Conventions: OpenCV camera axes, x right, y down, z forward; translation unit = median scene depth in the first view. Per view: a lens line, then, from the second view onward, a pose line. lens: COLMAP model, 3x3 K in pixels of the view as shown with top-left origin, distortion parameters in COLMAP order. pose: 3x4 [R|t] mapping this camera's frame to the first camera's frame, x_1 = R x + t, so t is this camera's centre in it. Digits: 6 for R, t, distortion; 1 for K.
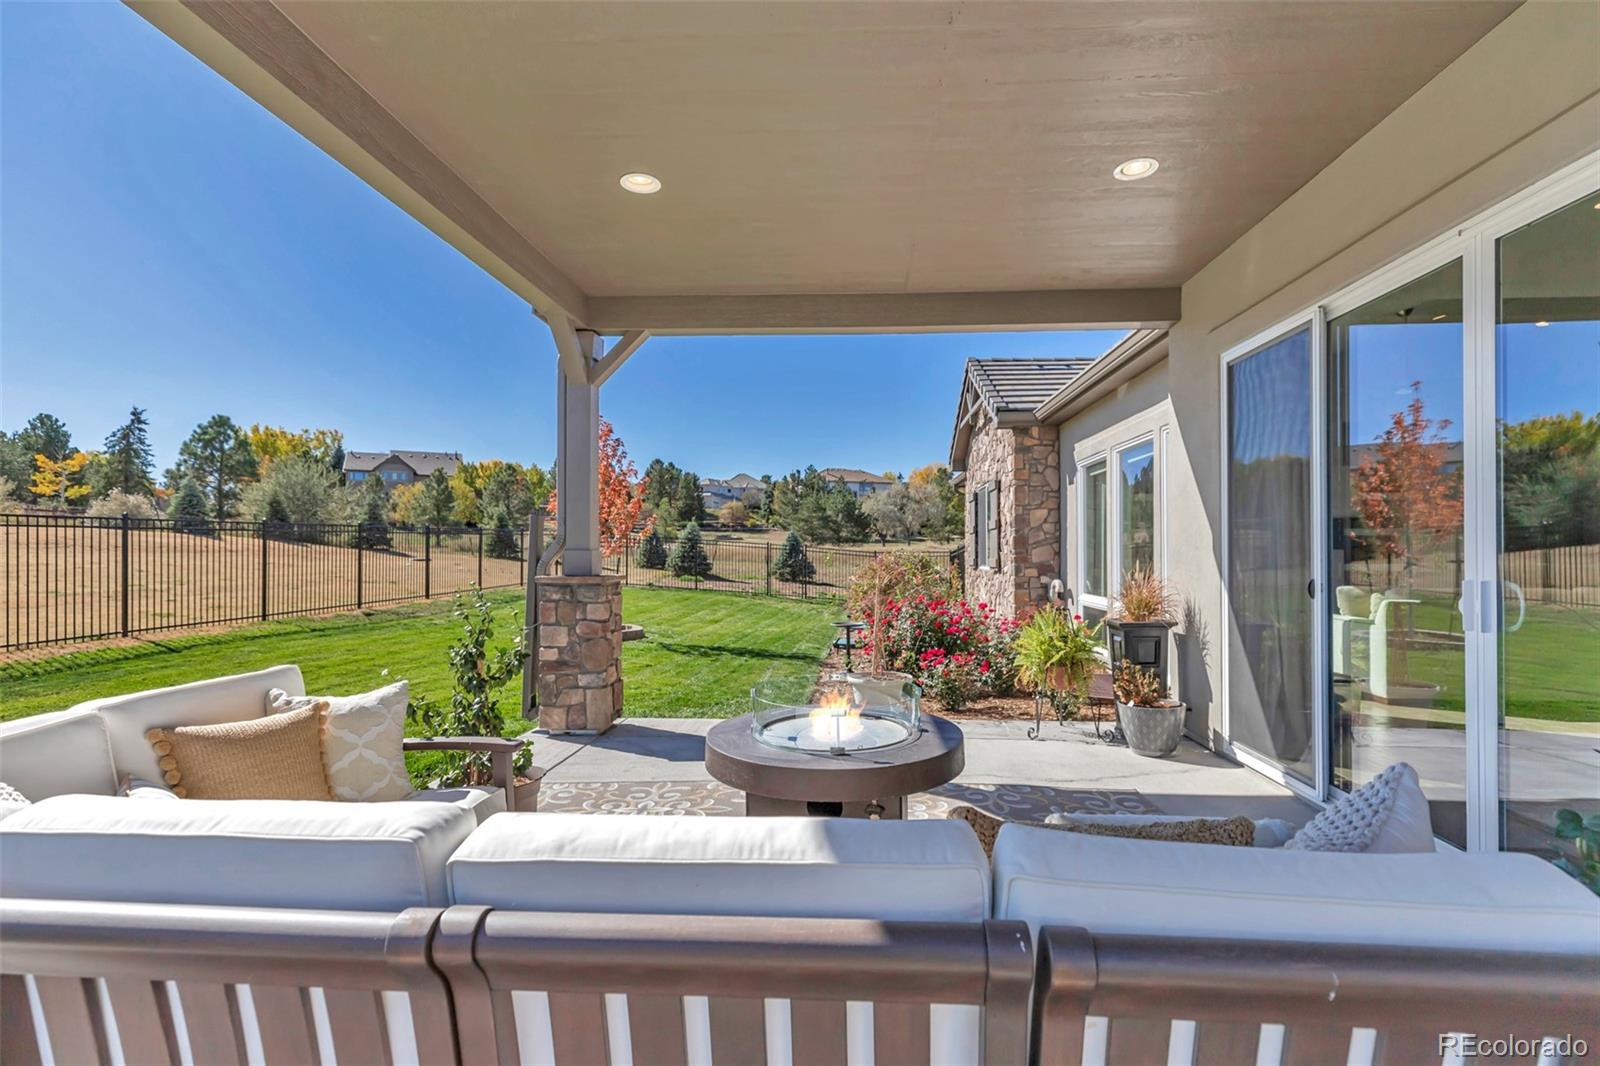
lens RADIAL K [[736.1, 0, 857.0], [0, 736.1, 548.6], [0, 0, 1]] dist [0.004702, -0.000751]
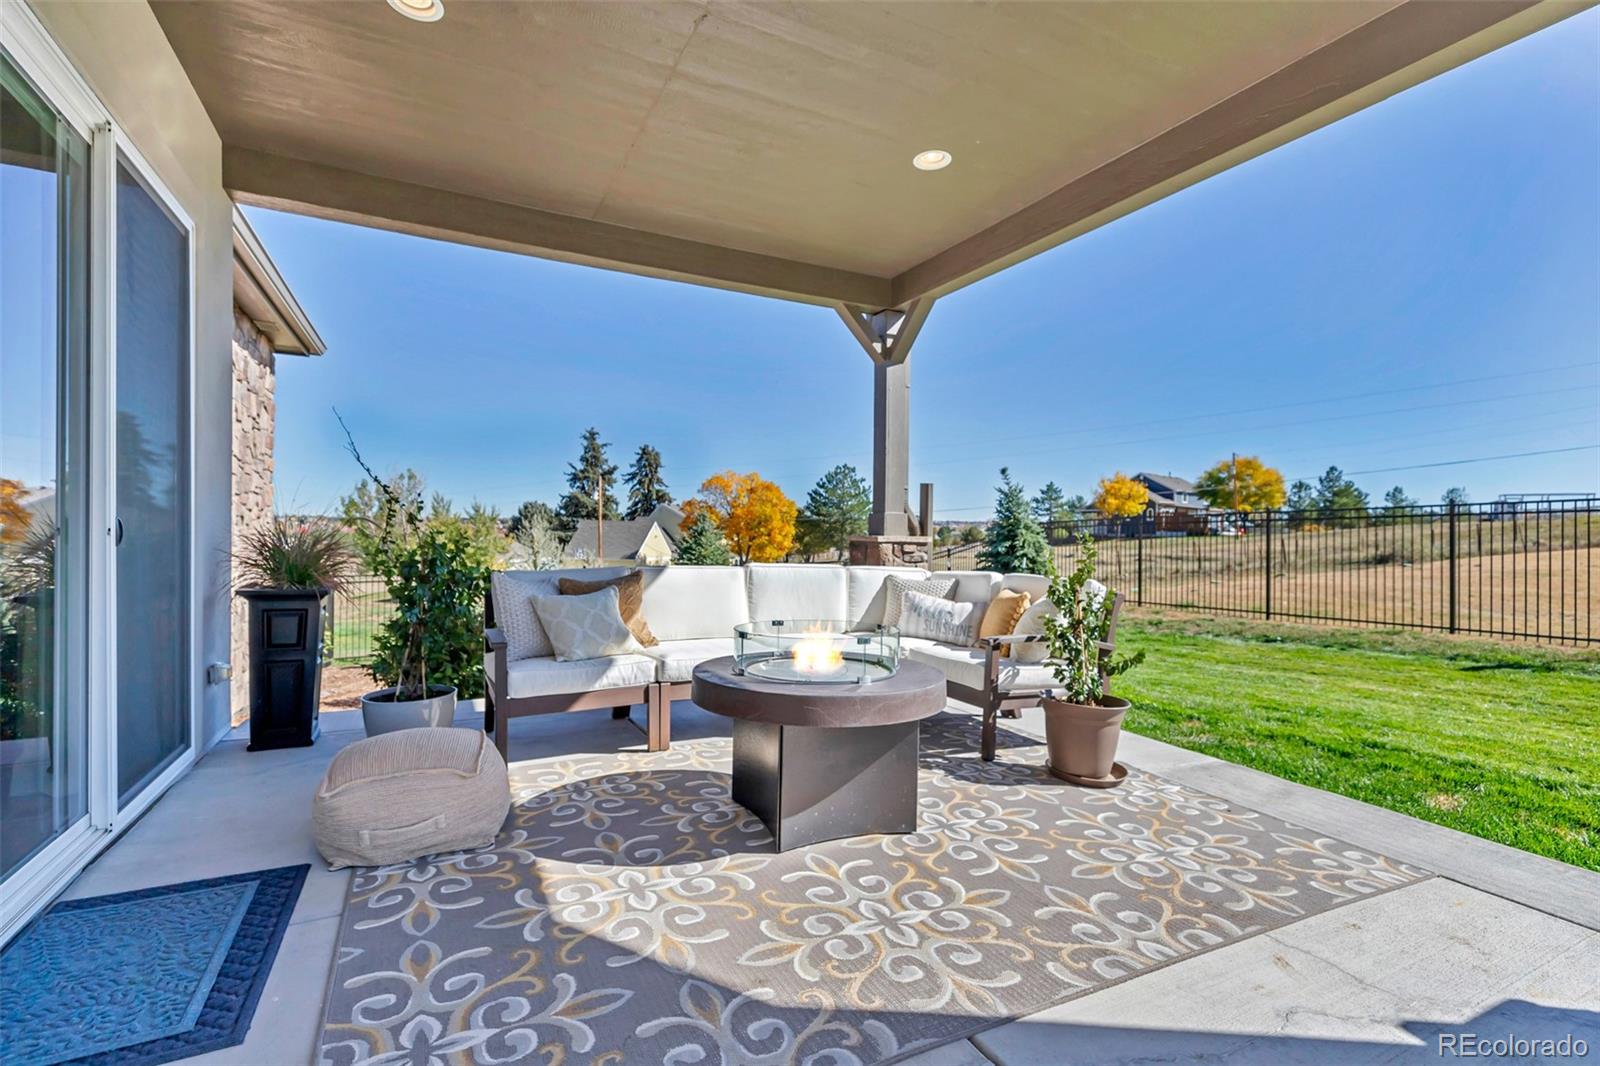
lens RADIAL K [[736.1, 0, 797.6], [0, 736.1, 532.9], [0, 0, 1]] dist [0.004702, -0.000751]
pose [[-0.883457, -0.008386, -0.468437, 0.124590], [-0.005636, 0.999958, -0.007271, 0.015831], [0.468478, -0.003784, -0.883467, 0.494437]]
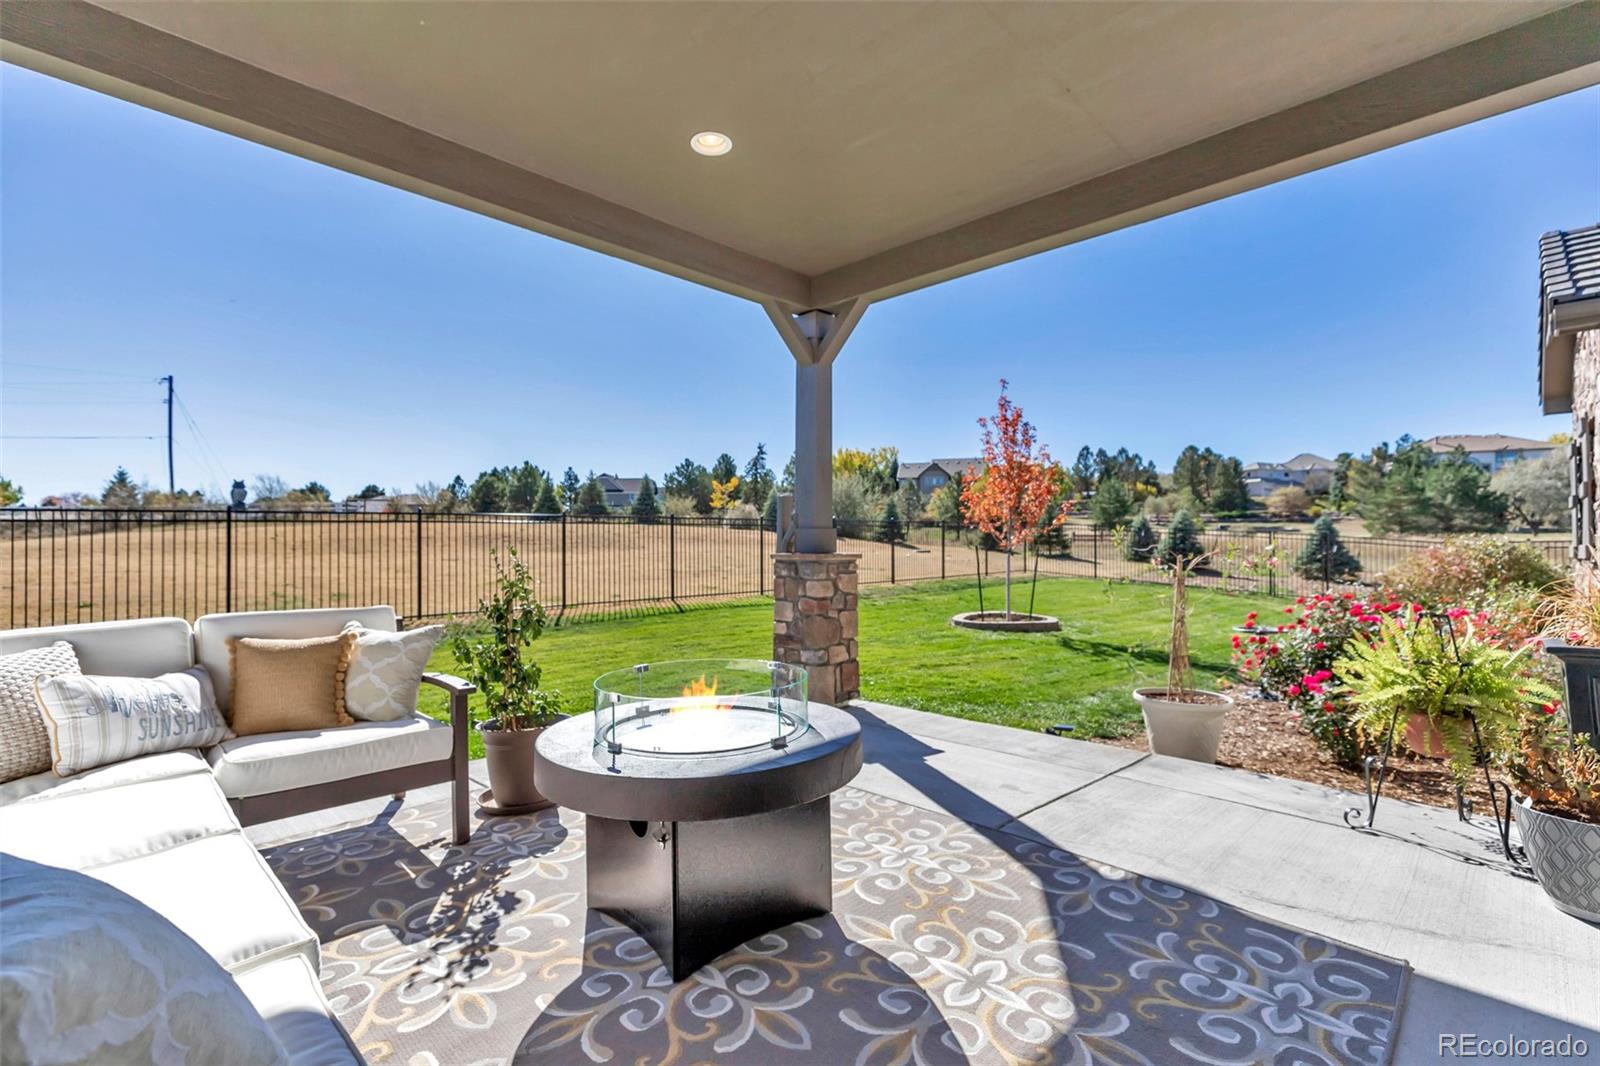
lens RADIAL K [[736.1, 0, 806.2], [0, 736.1, 541.1], [0, 0, 1]] dist [0.004702, -0.000751]
pose [[0.739126, -0.007287, -0.673528, 0.154841], [0.005605, 0.999973, -0.004668, 0.012308], [0.673544, -0.000325, 0.739147, 0.124303]]
